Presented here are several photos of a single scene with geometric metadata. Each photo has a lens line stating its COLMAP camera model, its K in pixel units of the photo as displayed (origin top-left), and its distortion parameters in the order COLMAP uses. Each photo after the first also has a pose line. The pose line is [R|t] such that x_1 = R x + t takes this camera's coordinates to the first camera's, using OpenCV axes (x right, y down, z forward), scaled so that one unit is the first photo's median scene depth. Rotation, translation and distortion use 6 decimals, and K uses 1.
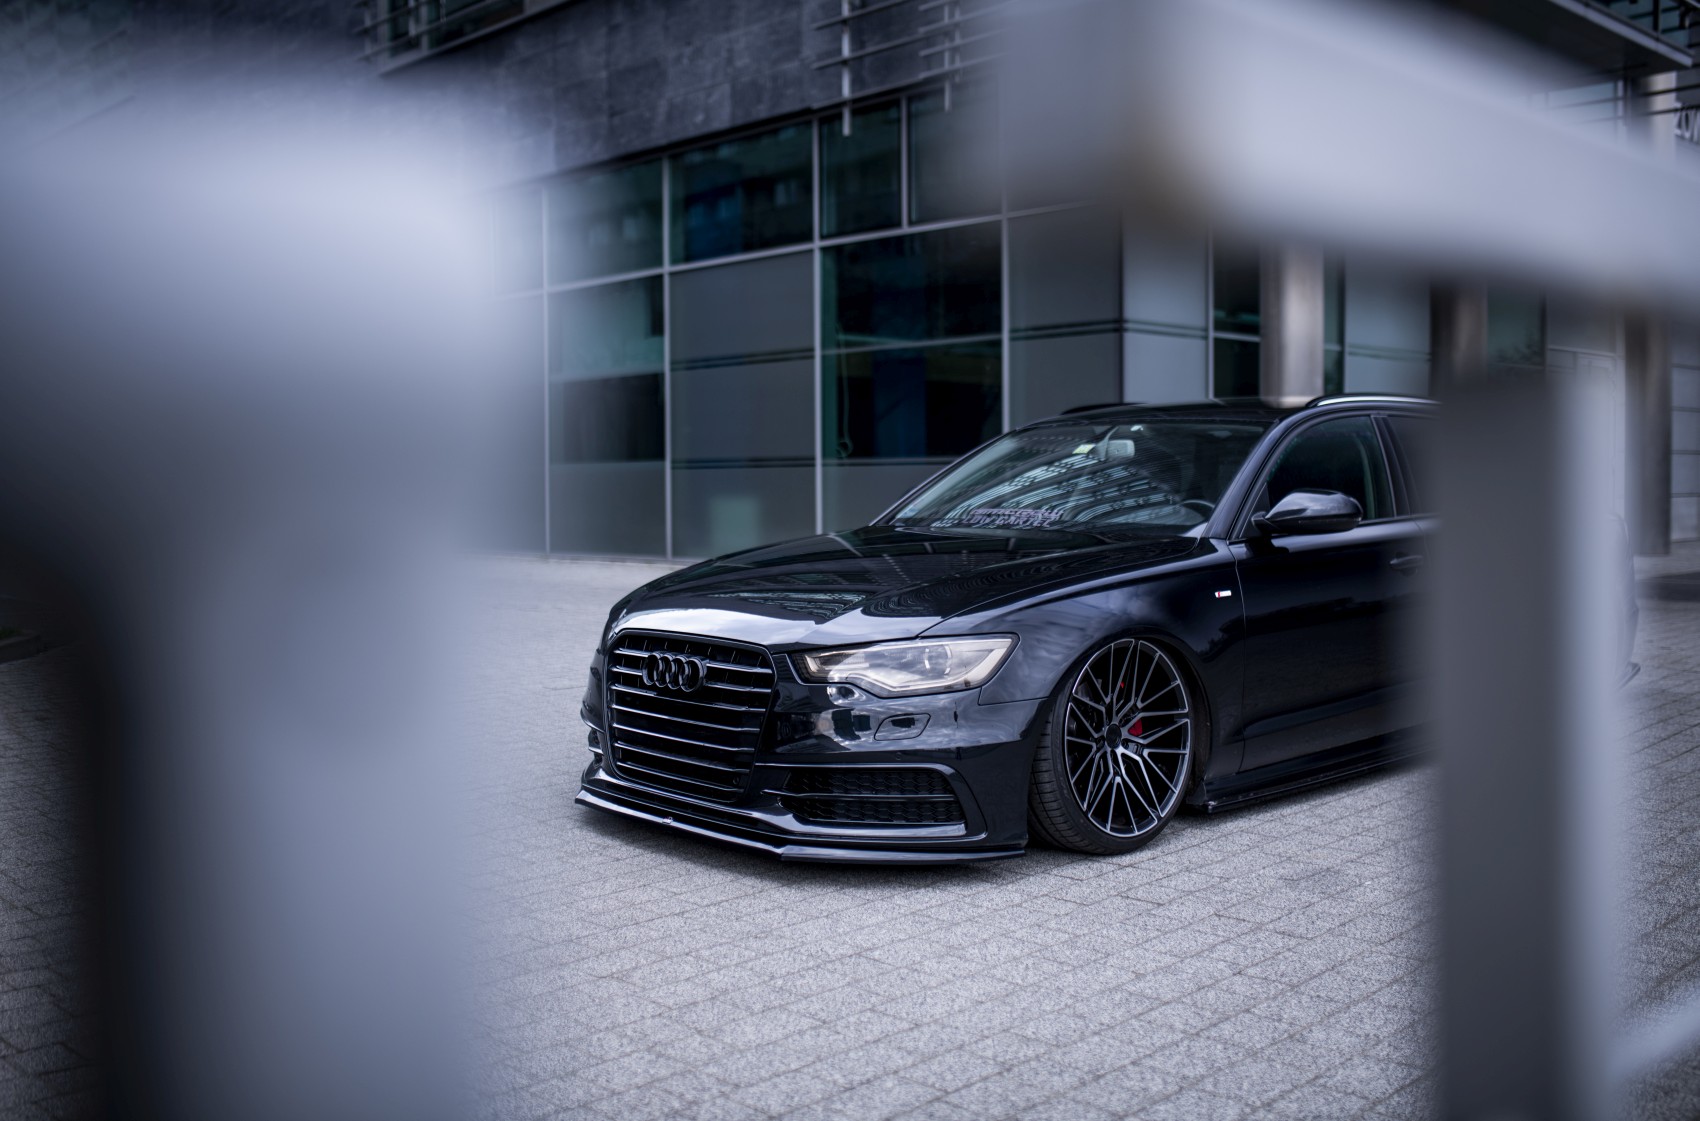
lens RADIAL K [[1645.6, 0, 850.0], [0, 1645.6, 560.5], [0, 0, 1]] dist [-0.004143, 0.007944]
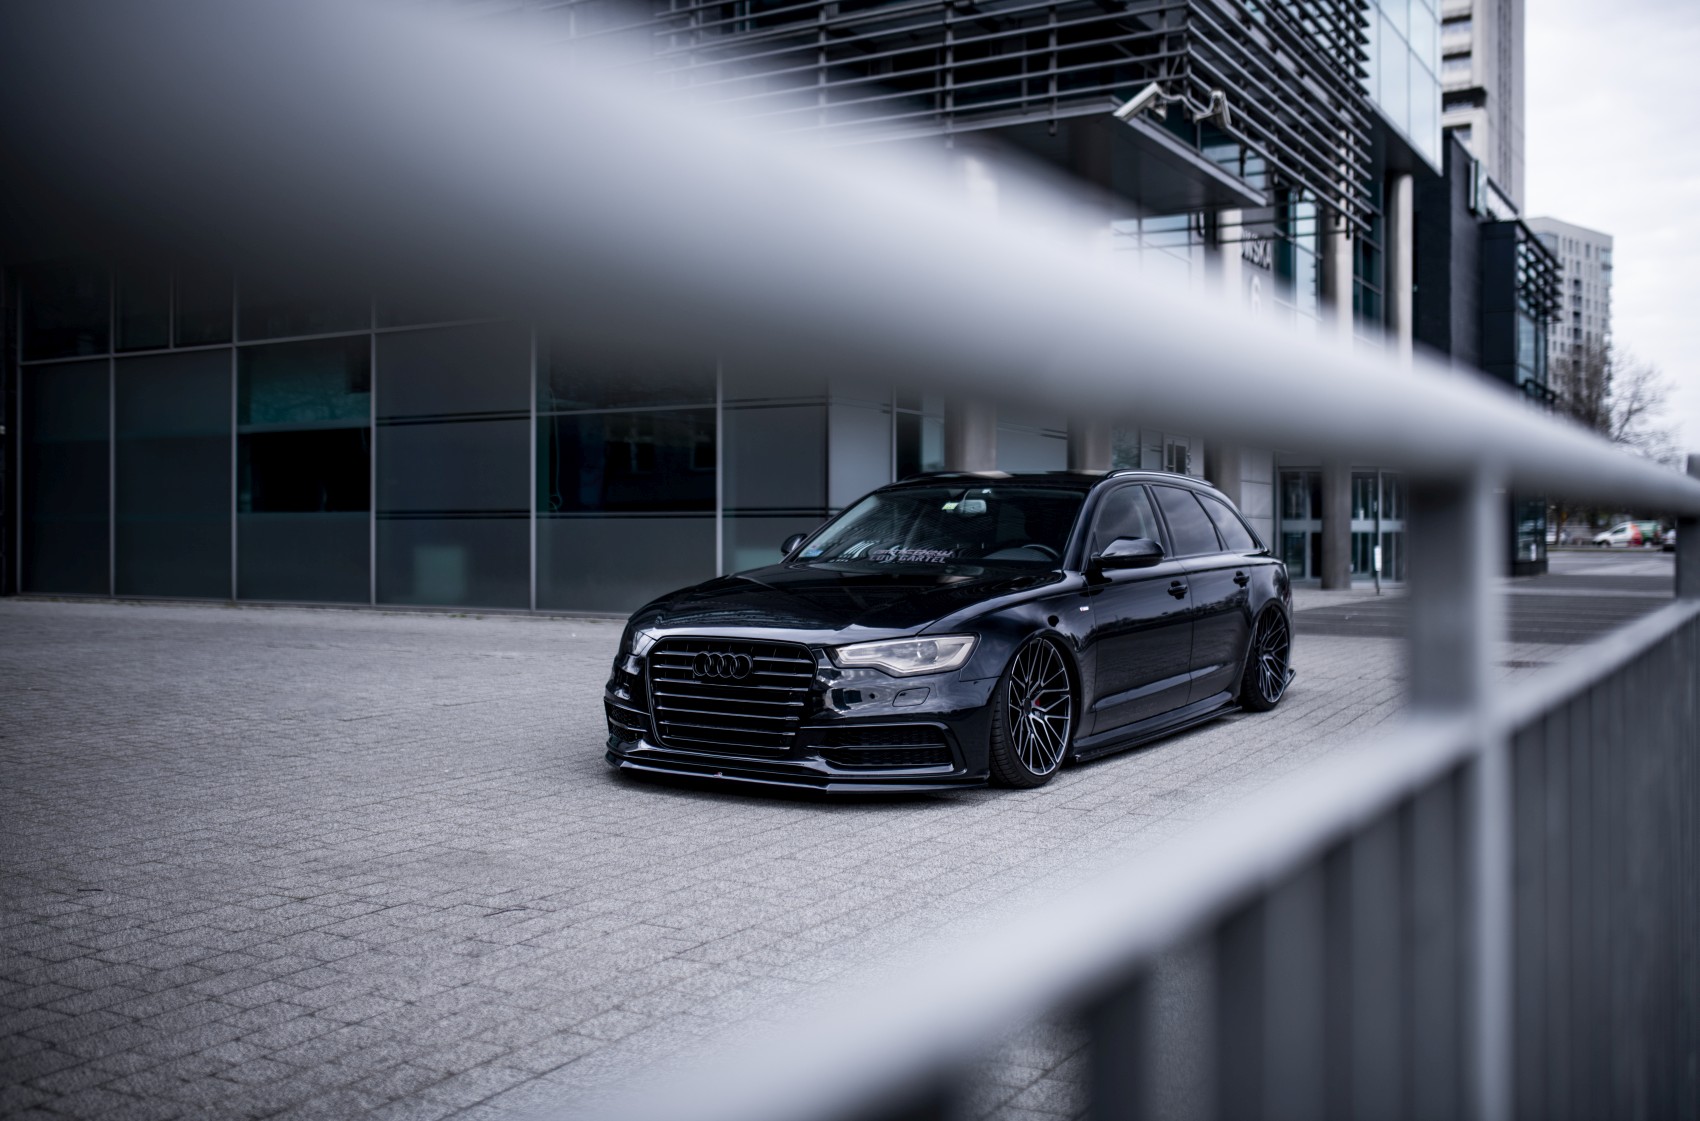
lens RADIAL K [[1644.1, 0, 850.0], [0, 1644.1, 560.5], [0, 0, 1]] dist [-0.045887, 0.005161]
pose [[0.963703, 0.005684, 0.266918, -0.362083], [0.003459, 0.999424, -0.033771, 0.026791], [-0.266956, 0.033469, 0.963127, -0.333762]]
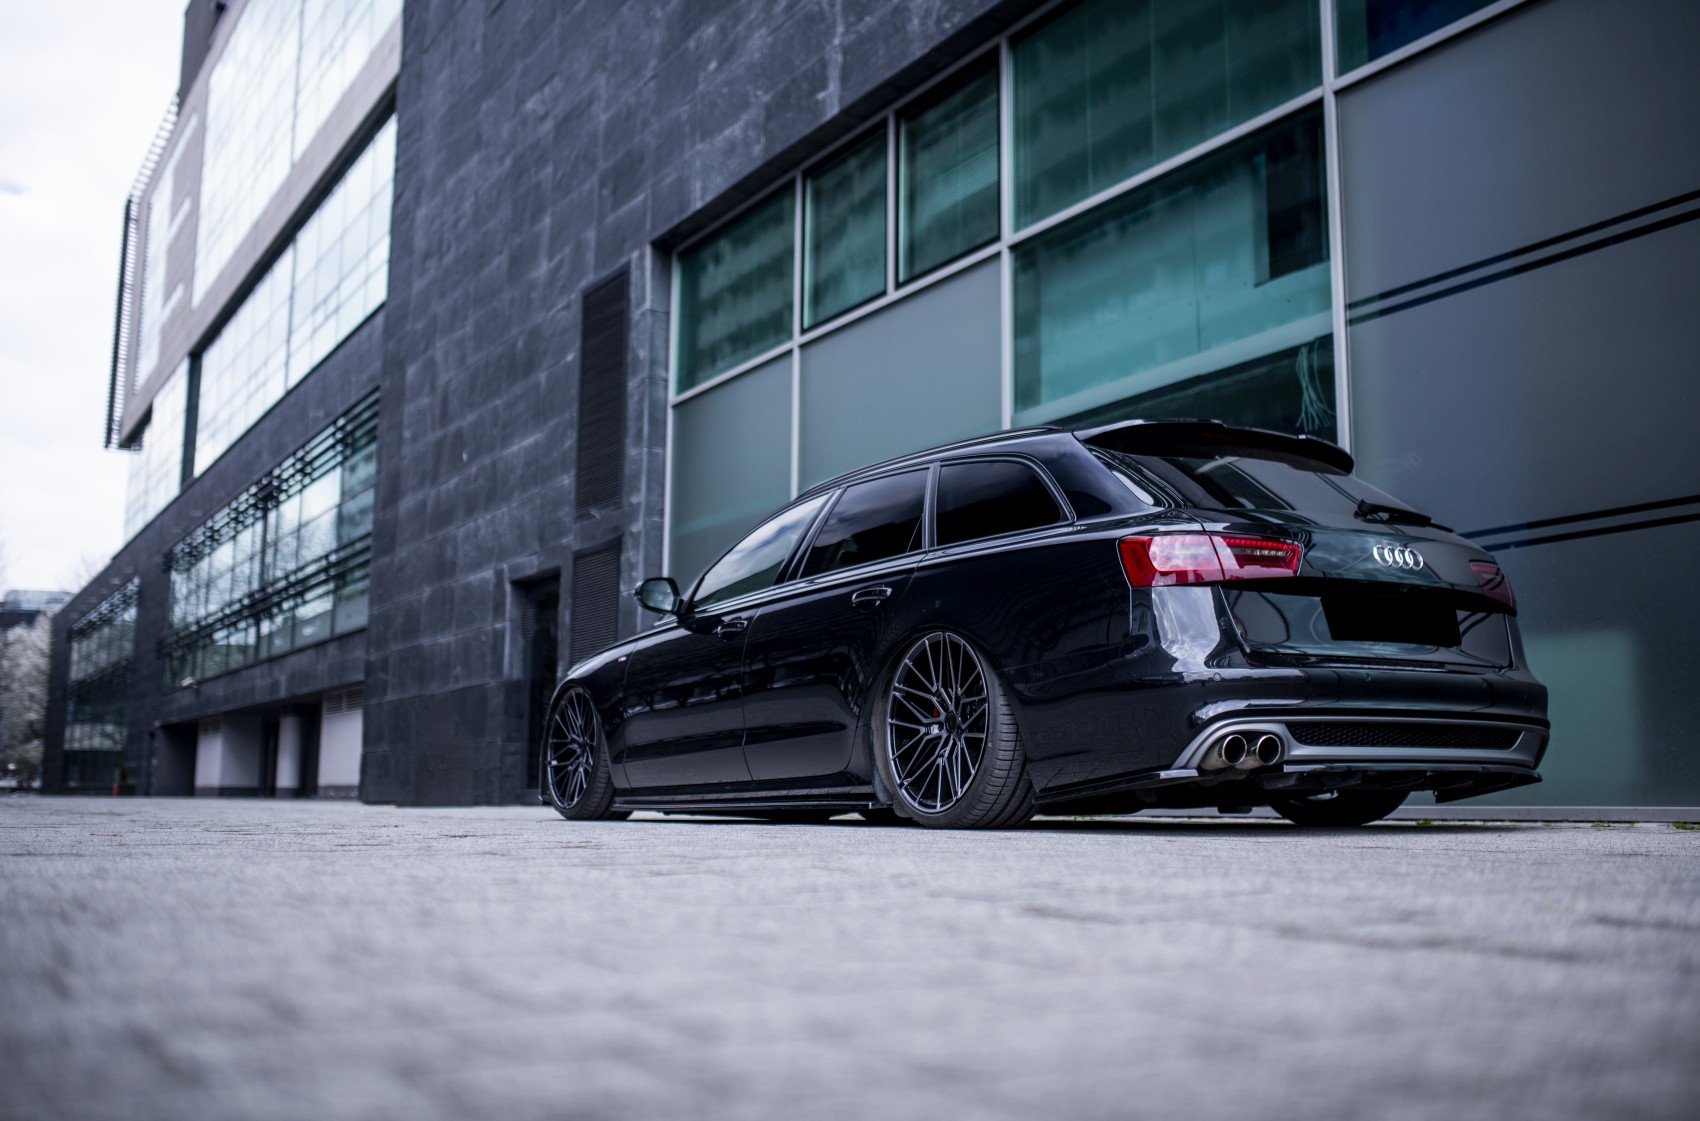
lens RADIAL K [[1644.1, 0, 850.0], [0, 1644.1, 560.5], [0, 0, 1]] dist [-0.045887, 0.005161]
pose [[0.973162, -0.011287, -0.229846, -0.512455], [-0.032989, 0.981638, -0.187879, 0.052811], [0.227746, 0.190419, 0.954920, 2.303815]]
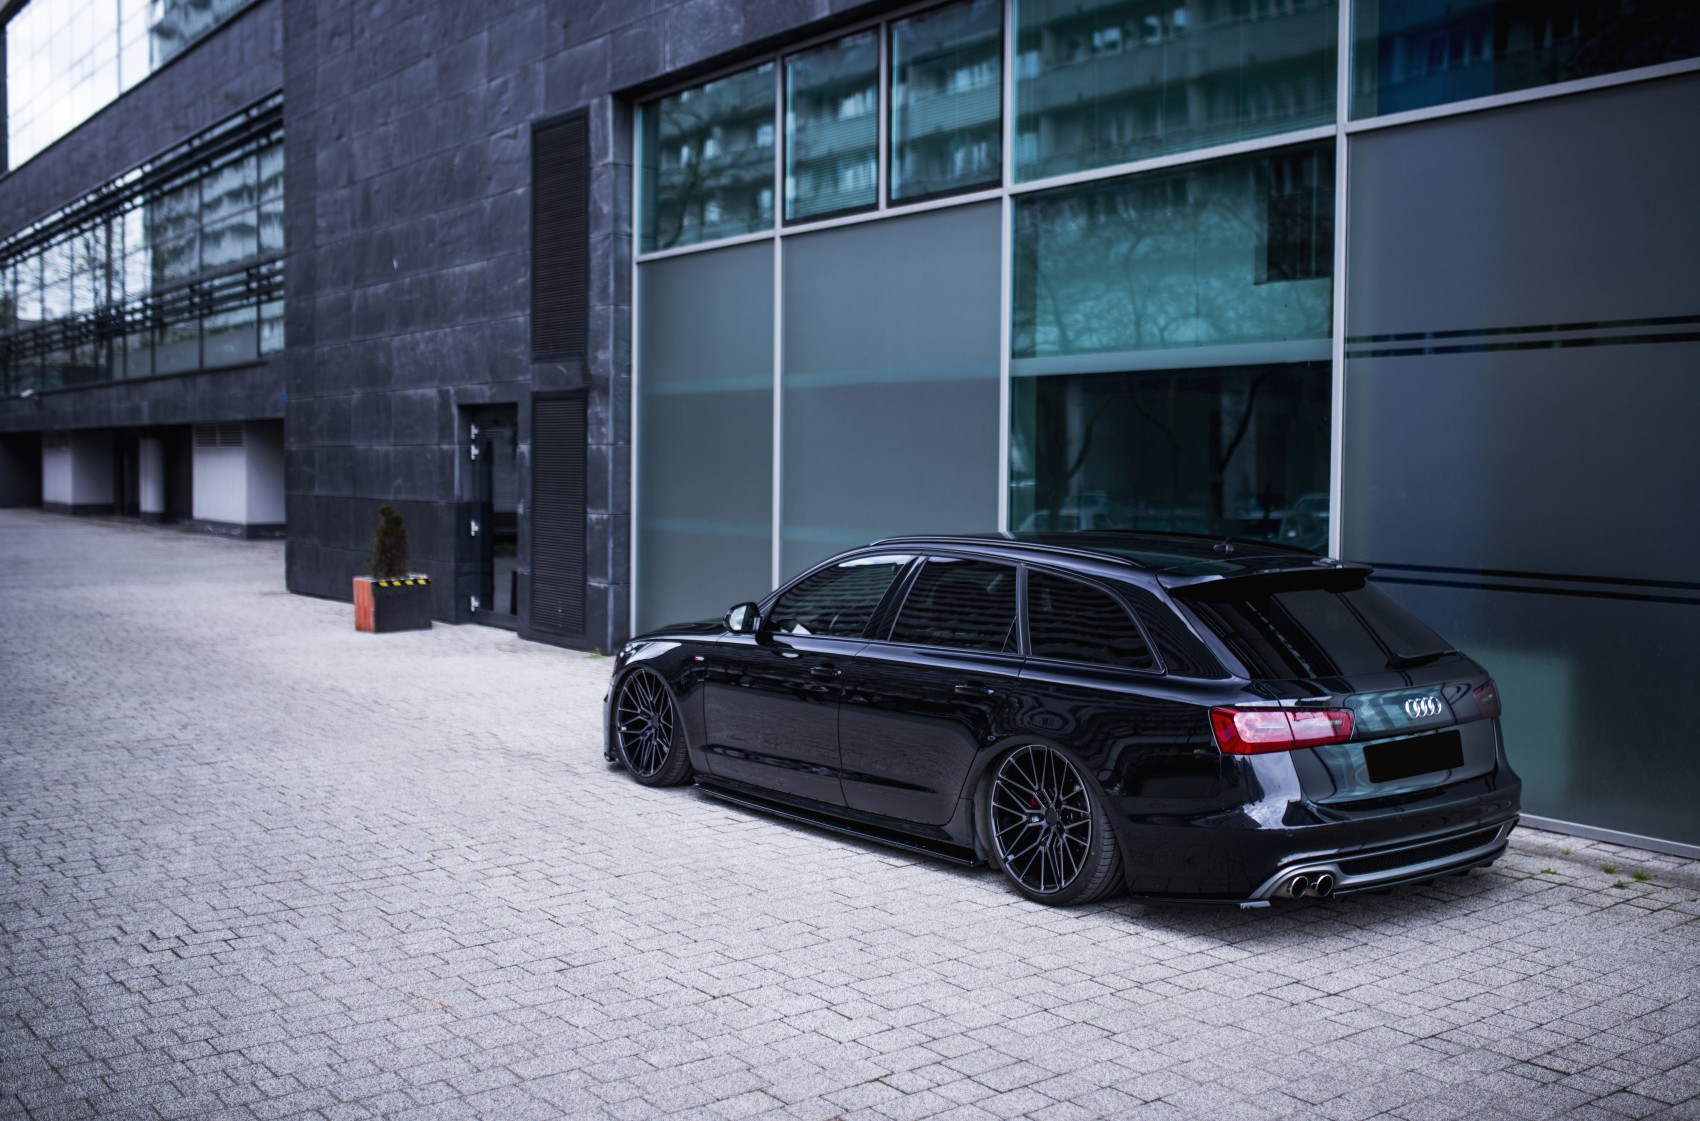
lens RADIAL K [[1695.1, 0, 850.0], [0, 1695.1, 560.5], [0, 0, 1]] dist [-0.041991, 0.024264]
pose [[0.989883, 0.028053, -0.139082, -0.660049], [-0.027065, 0.999593, 0.008995, -0.235186], [0.139278, -0.005139, 0.990240, 2.027426]]
